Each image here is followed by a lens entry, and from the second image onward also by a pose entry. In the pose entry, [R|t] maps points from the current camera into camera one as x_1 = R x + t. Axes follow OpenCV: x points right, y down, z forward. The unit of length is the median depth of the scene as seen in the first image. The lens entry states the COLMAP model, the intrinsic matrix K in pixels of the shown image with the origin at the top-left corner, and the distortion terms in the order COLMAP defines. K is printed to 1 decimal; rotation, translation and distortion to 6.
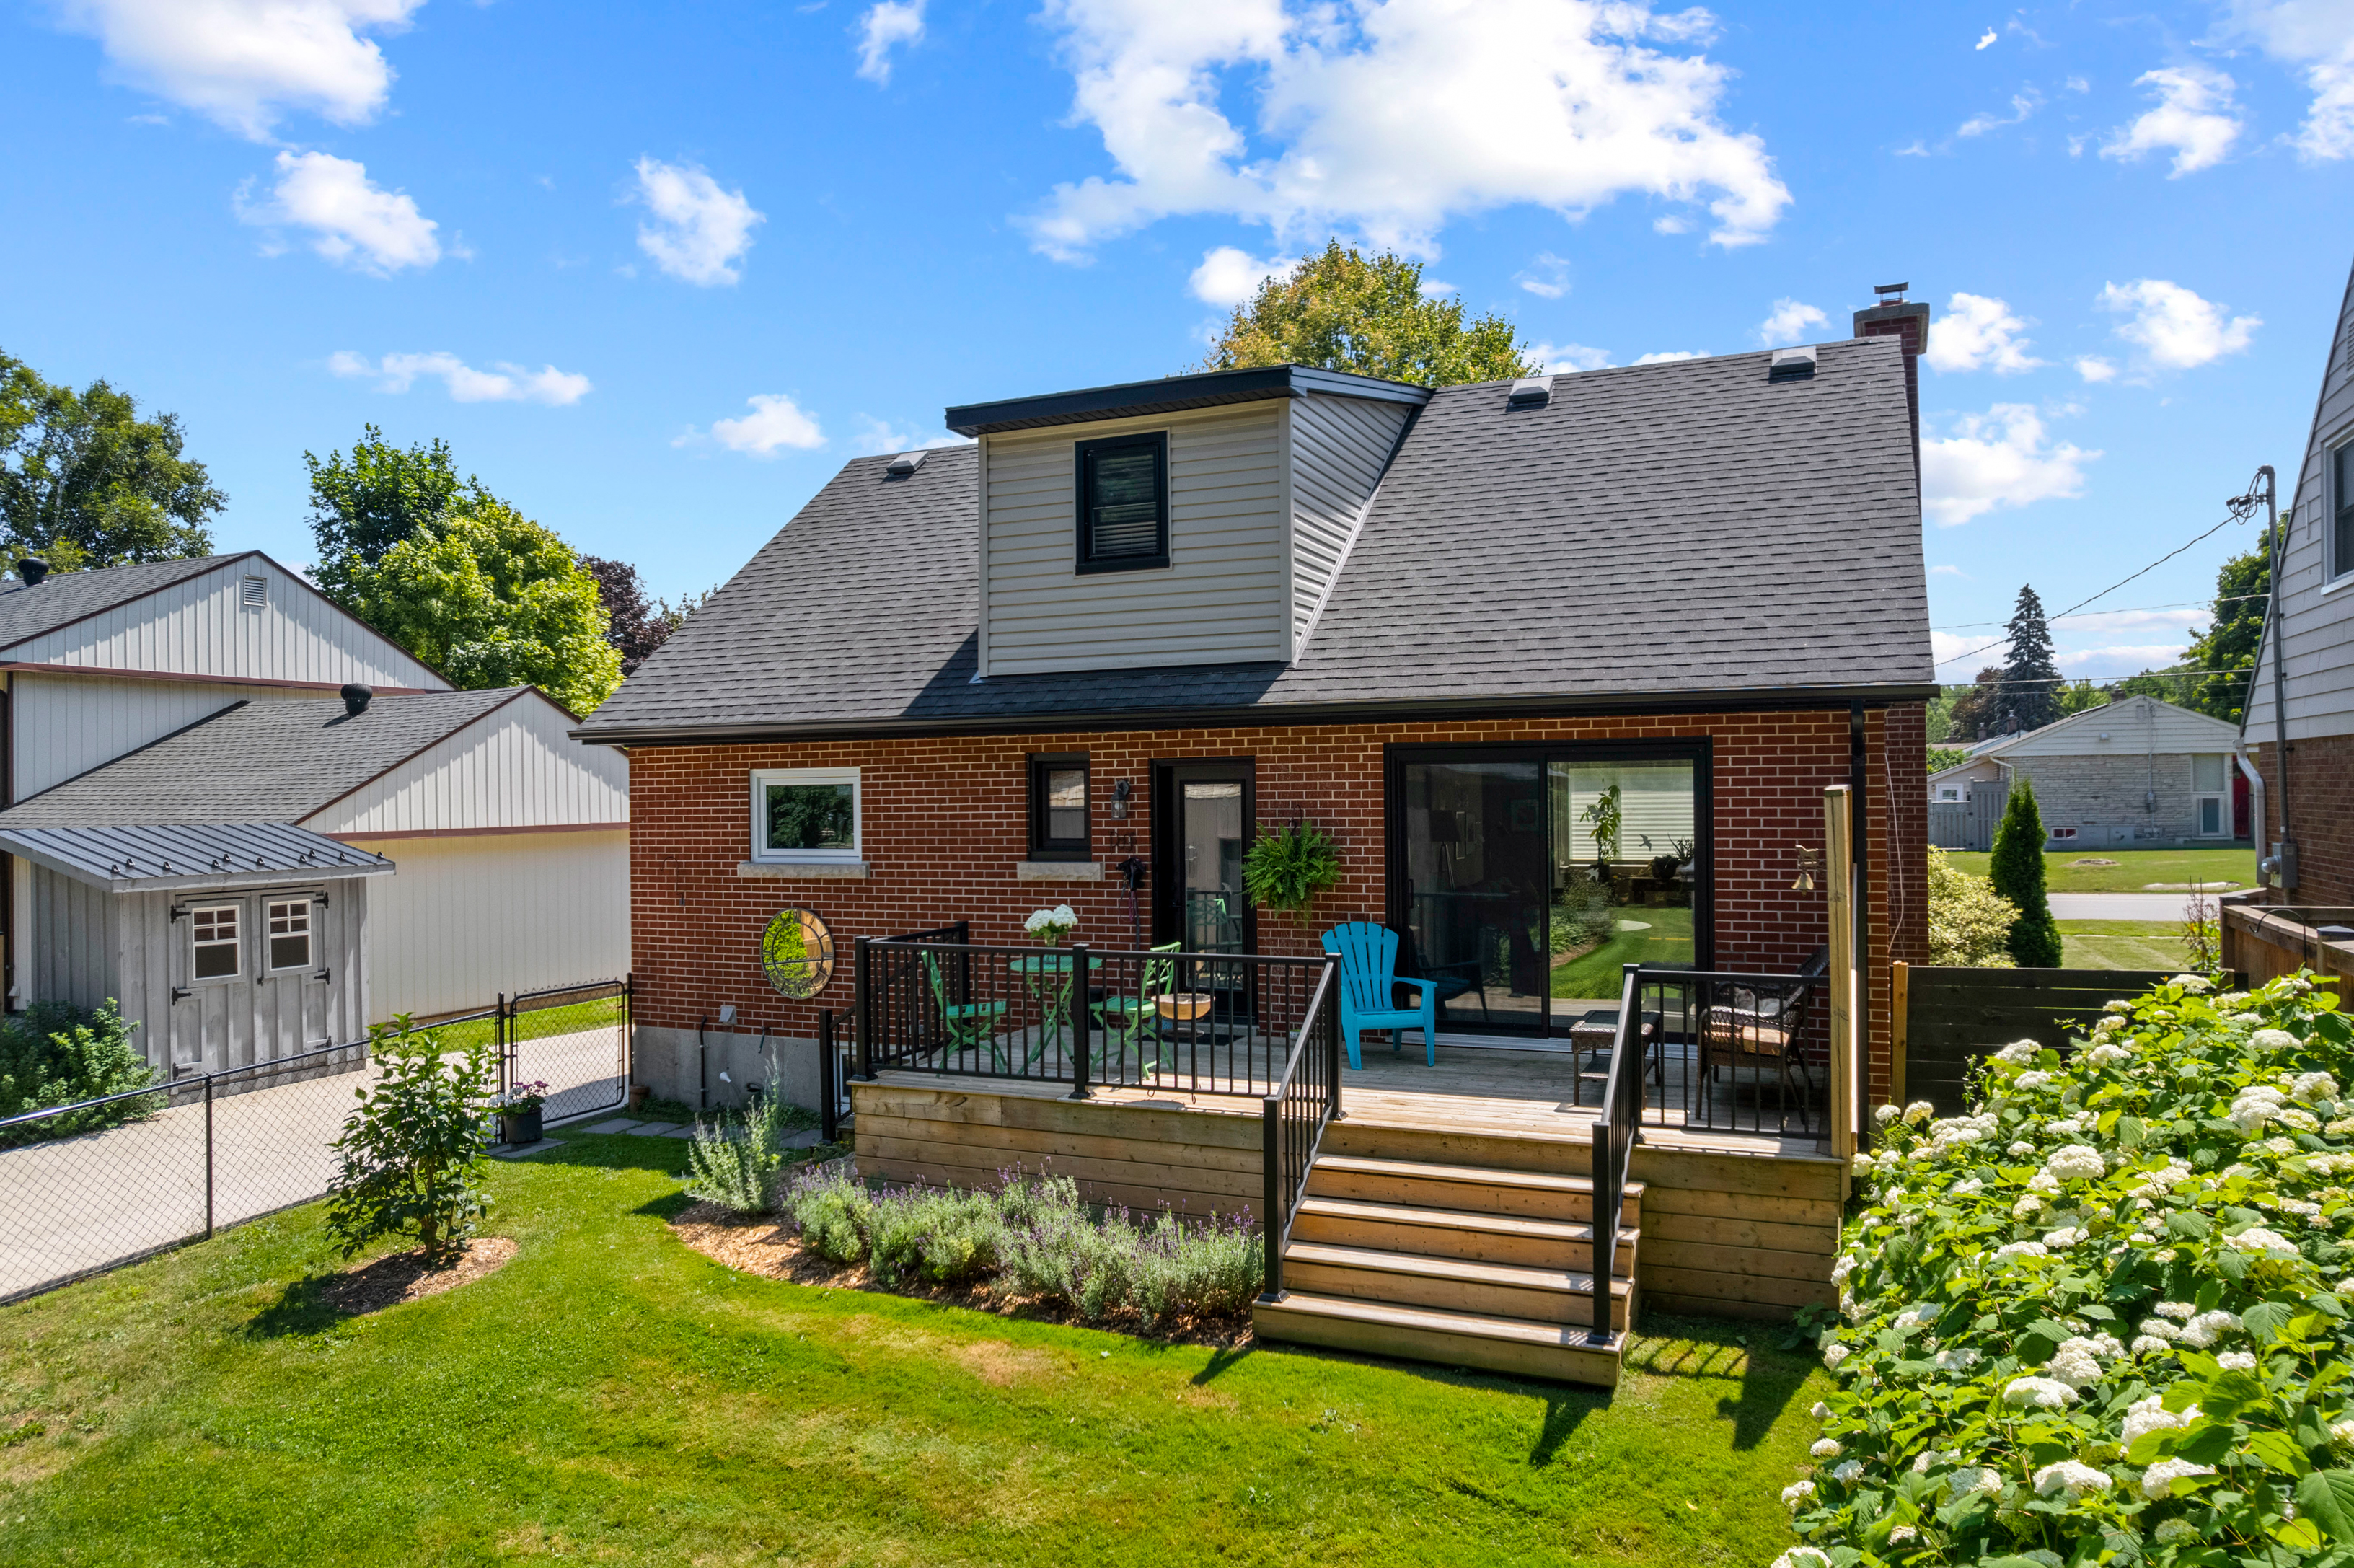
lens RADIAL K [[1537.4, 0, 1177.0], [0, 1537.4, 784.0], [0, 0, 1]] dist [-0.069854, 0.059356]
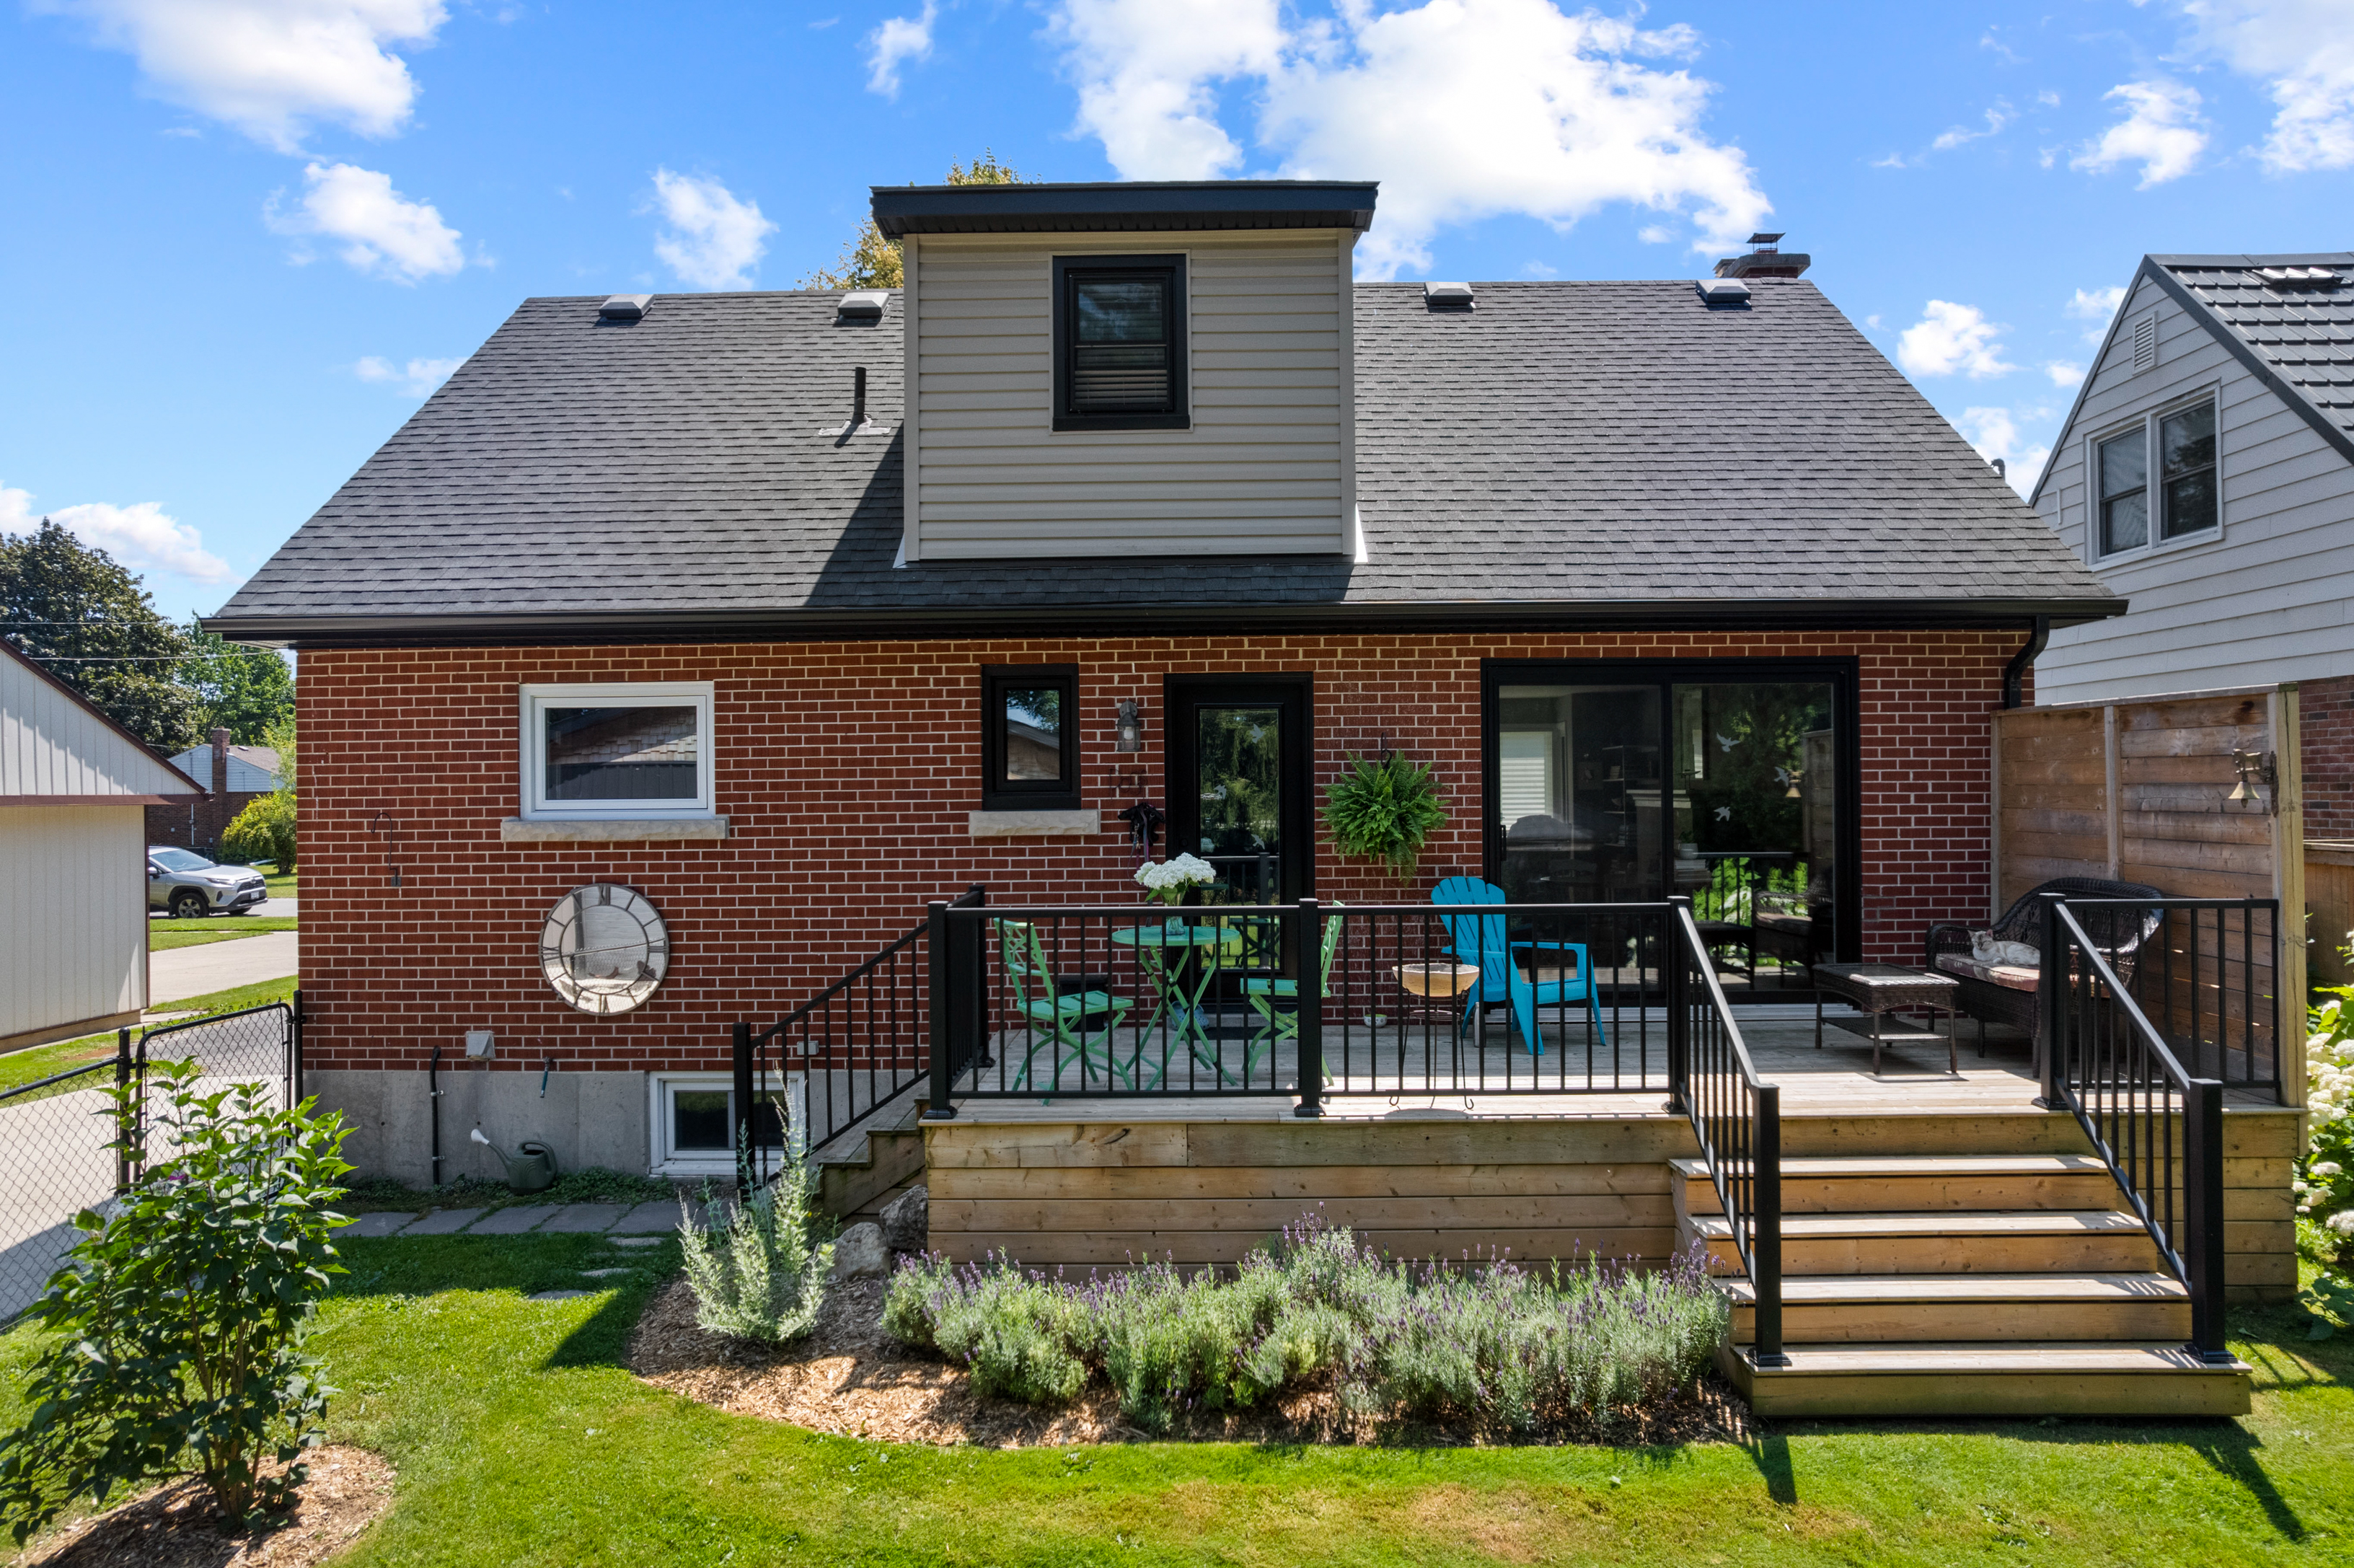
lens RADIAL K [[1537.4, 0, 1177.0], [0, 1537.4, 784.0], [0, 0, 1]] dist [-0.069854, 0.059356]
pose [[0.917617, 0.007153, 0.397400, -0.329533], [-0.004045, 0.999954, -0.008659, 0.047064], [-0.397444, 0.006338, 0.917605, 0.303972]]
